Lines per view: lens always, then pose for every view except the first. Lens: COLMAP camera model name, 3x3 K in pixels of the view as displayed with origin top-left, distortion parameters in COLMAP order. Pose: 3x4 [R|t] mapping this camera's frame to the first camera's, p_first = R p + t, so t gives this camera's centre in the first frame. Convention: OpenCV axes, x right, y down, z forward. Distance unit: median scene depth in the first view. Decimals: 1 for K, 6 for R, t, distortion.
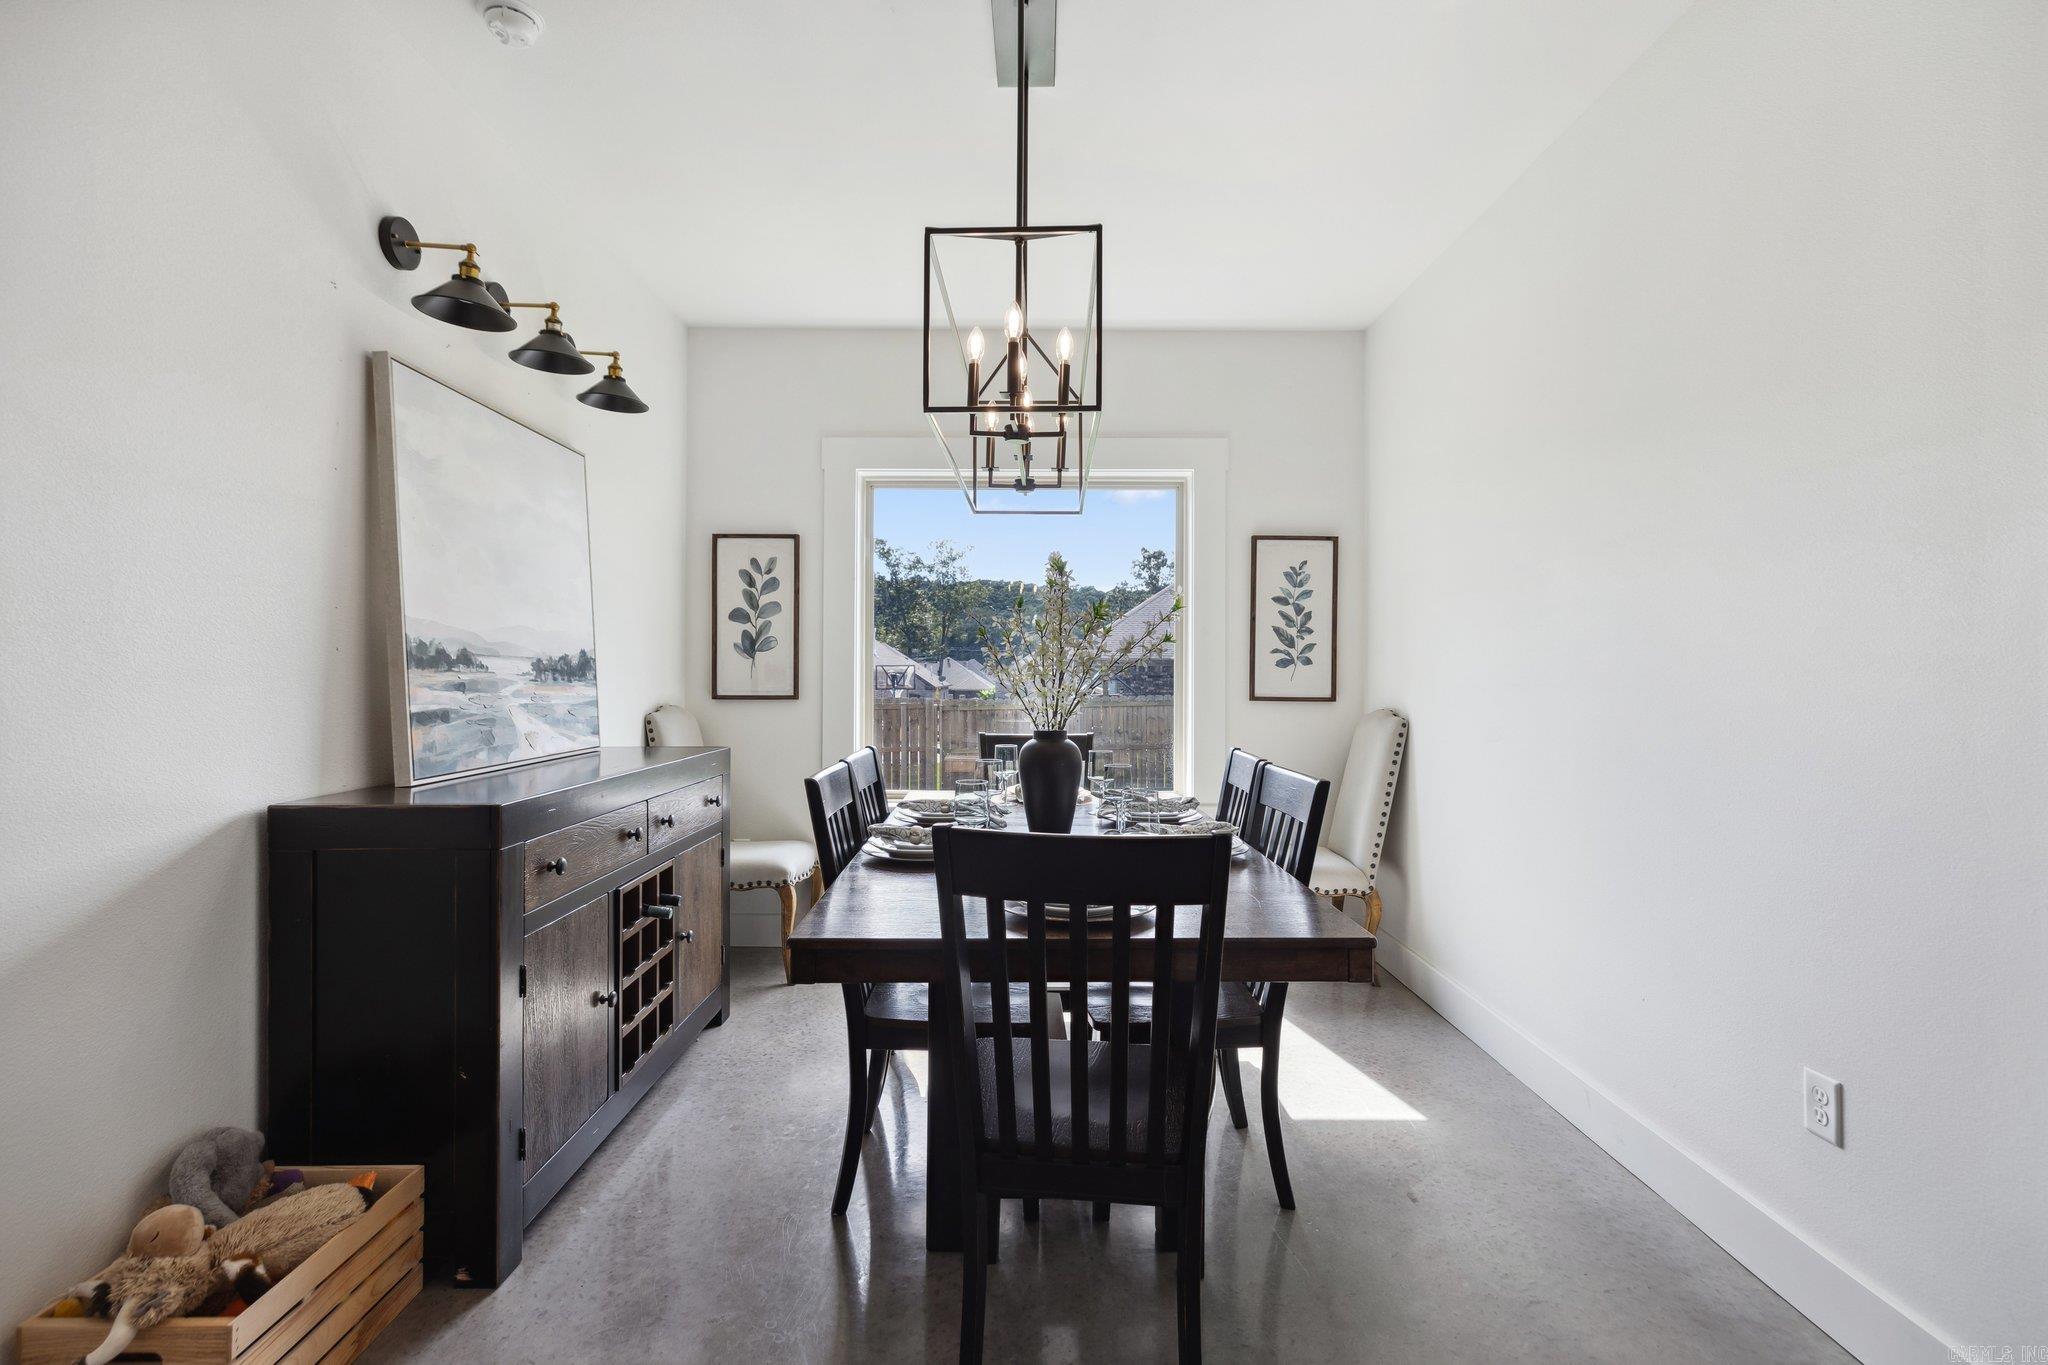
lens RADIAL K [[929.6, 0, 1025.3], [0, 929.6, 673.7], [0, 0, 1]] dist [0.004987, -0.000841]
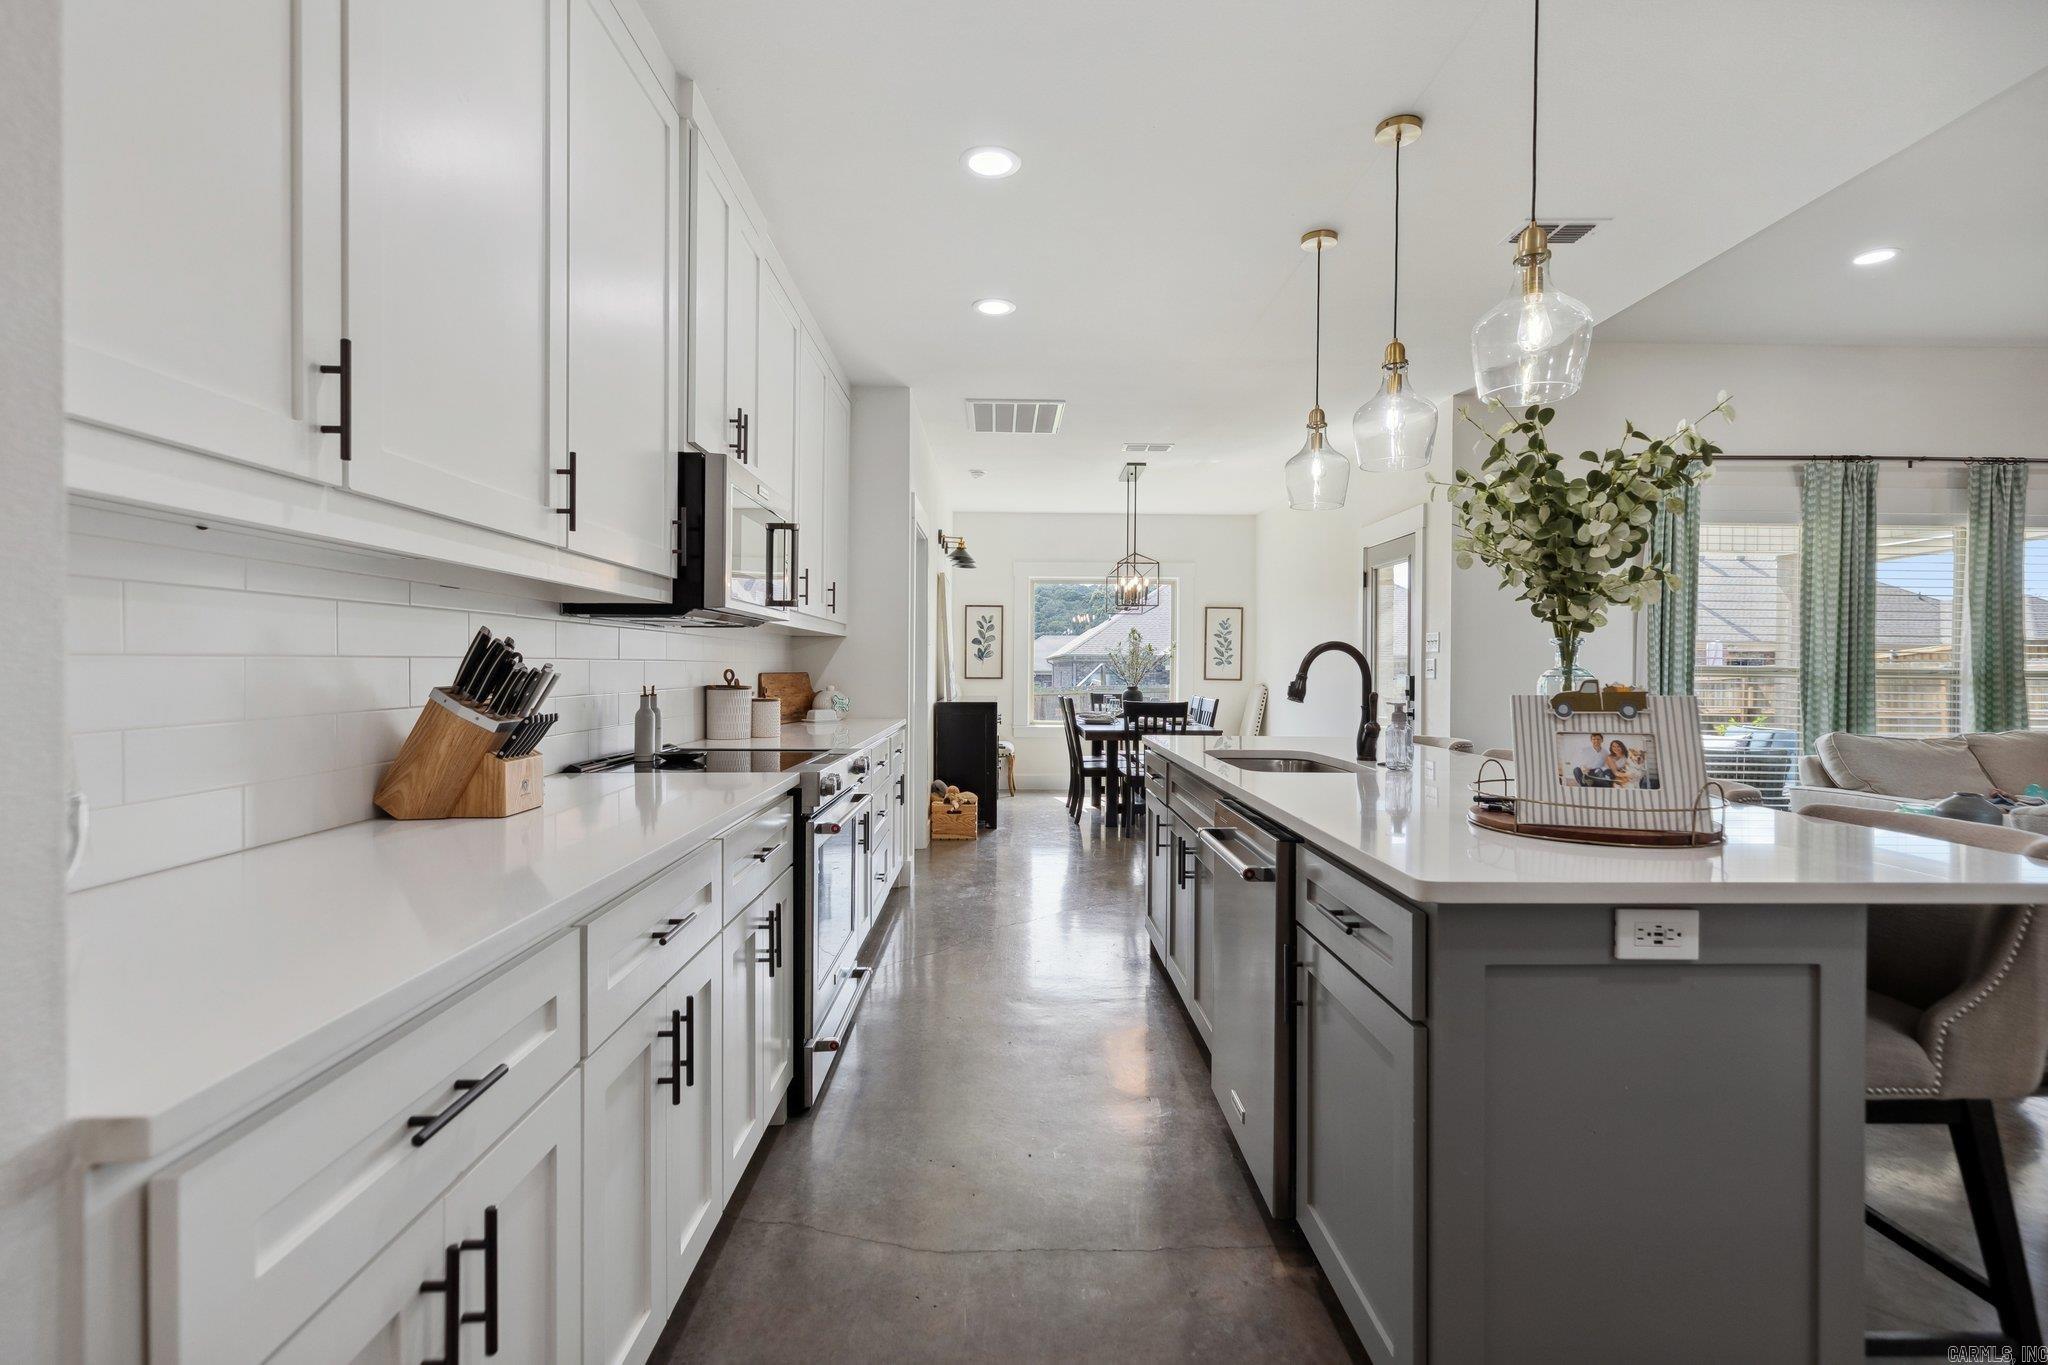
lens RADIAL K [[929.6, 0, 1030.3], [0, 929.6, 669.8], [0, 0, 1]] dist [0.004987, -0.000841]
pose [[0.999786, 0.002996, 0.020493, -0.244739], [-0.003036, 0.999994, 0.001907, 0.001175], [-0.020487, -0.001969, 0.999788, -1.353842]]
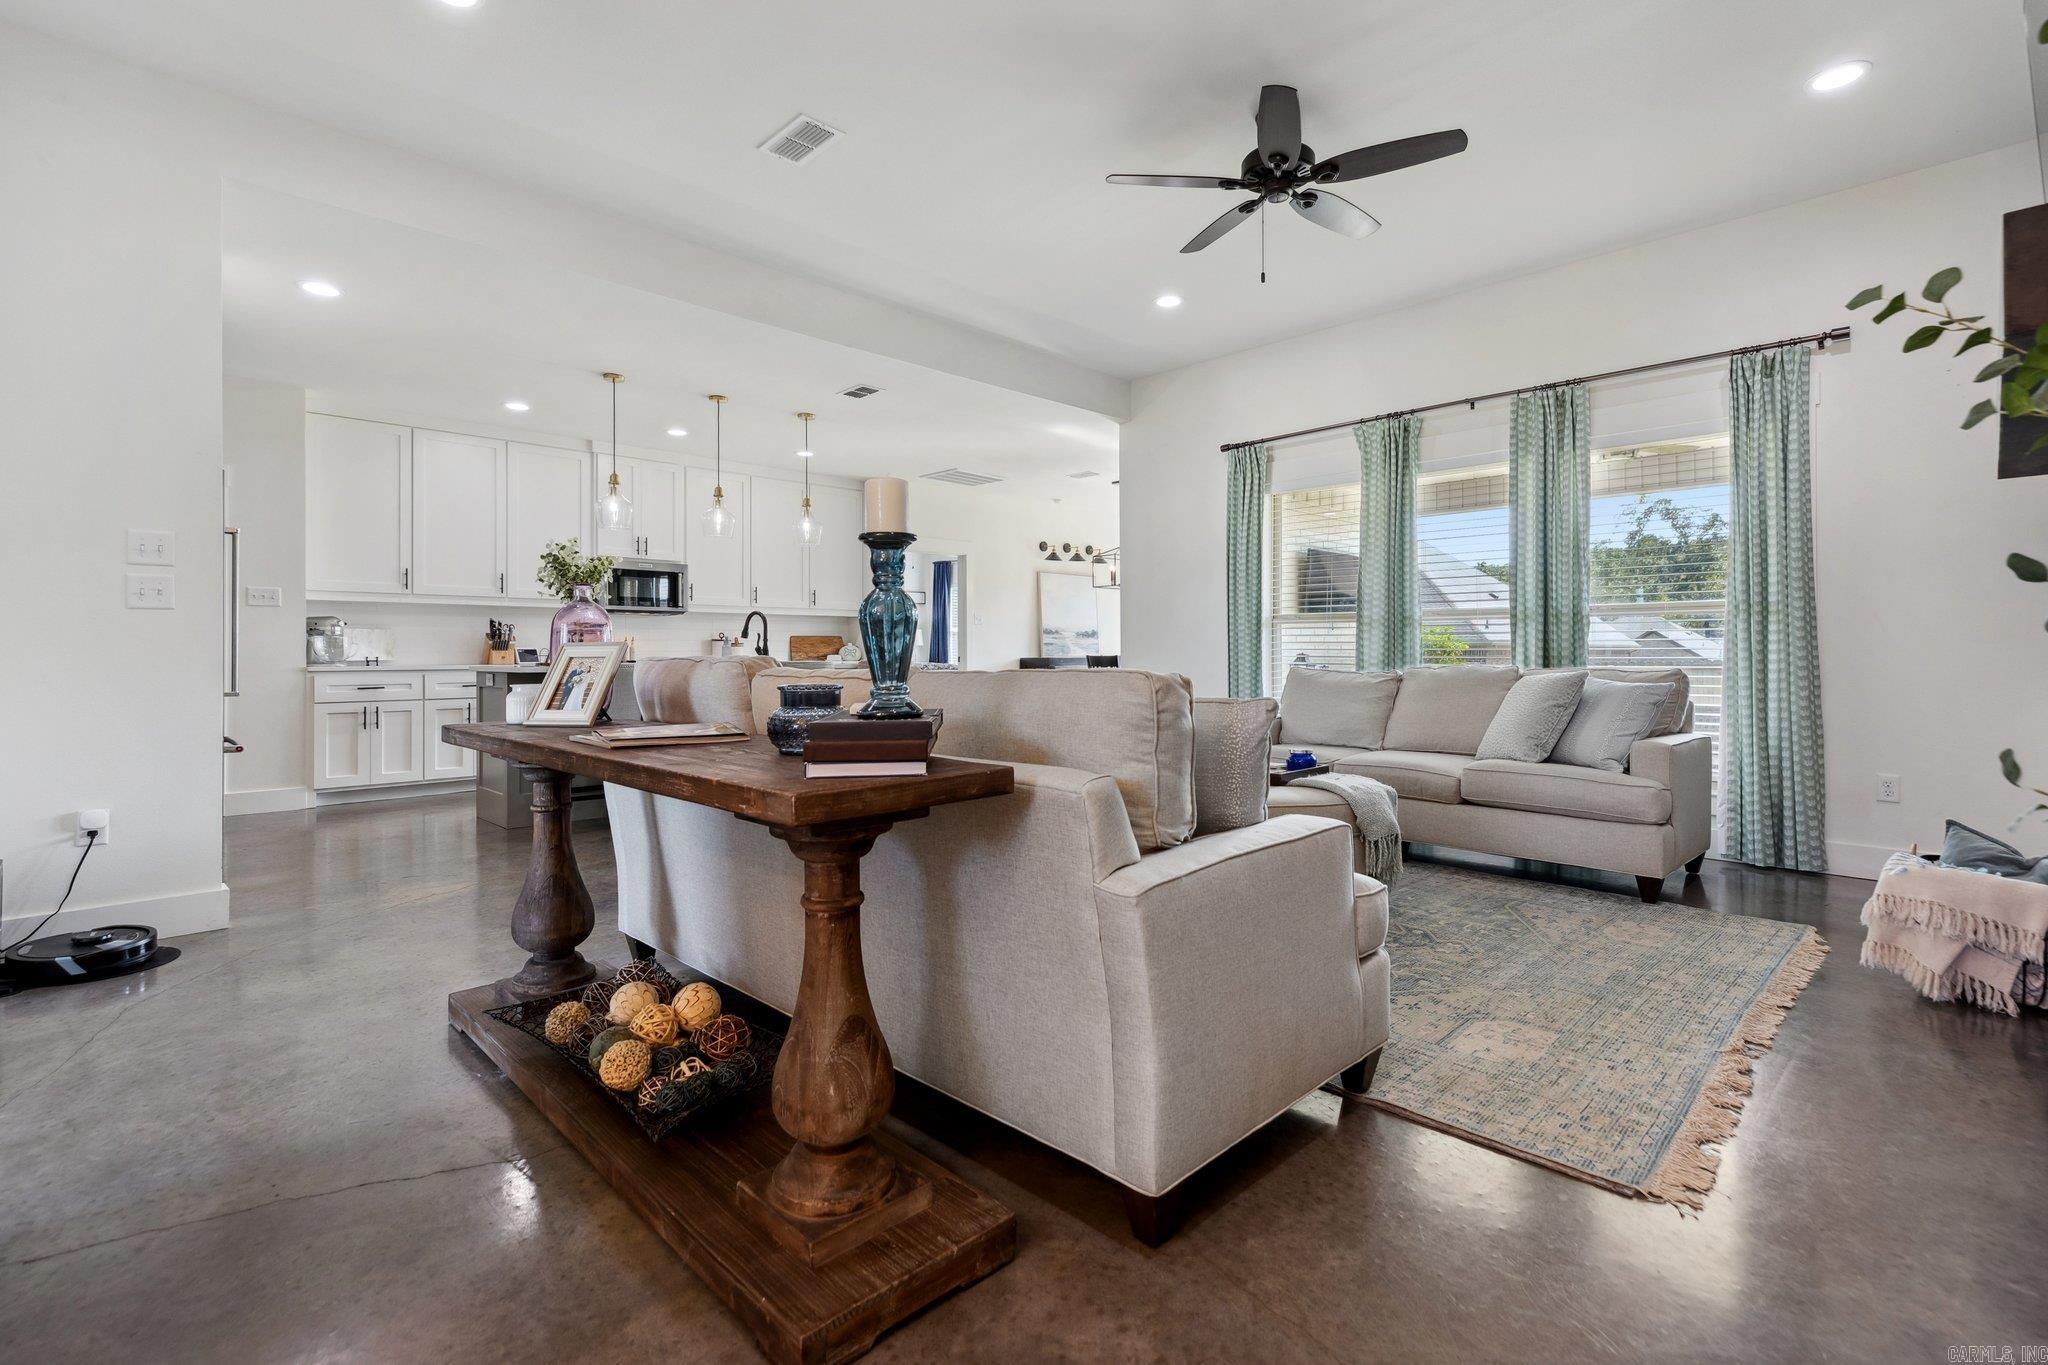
lens RADIAL K [[929.6, 0, 1019.2], [0, 929.6, 649.7], [0, 0, 1]] dist [0.004987, -0.000841]
pose [[0.695276, -0.009696, -0.718677, 1.601957], [0.005383, 0.999951, -0.008283, 0.067695], [0.718723, 0.001890, 0.695294, -1.449671]]
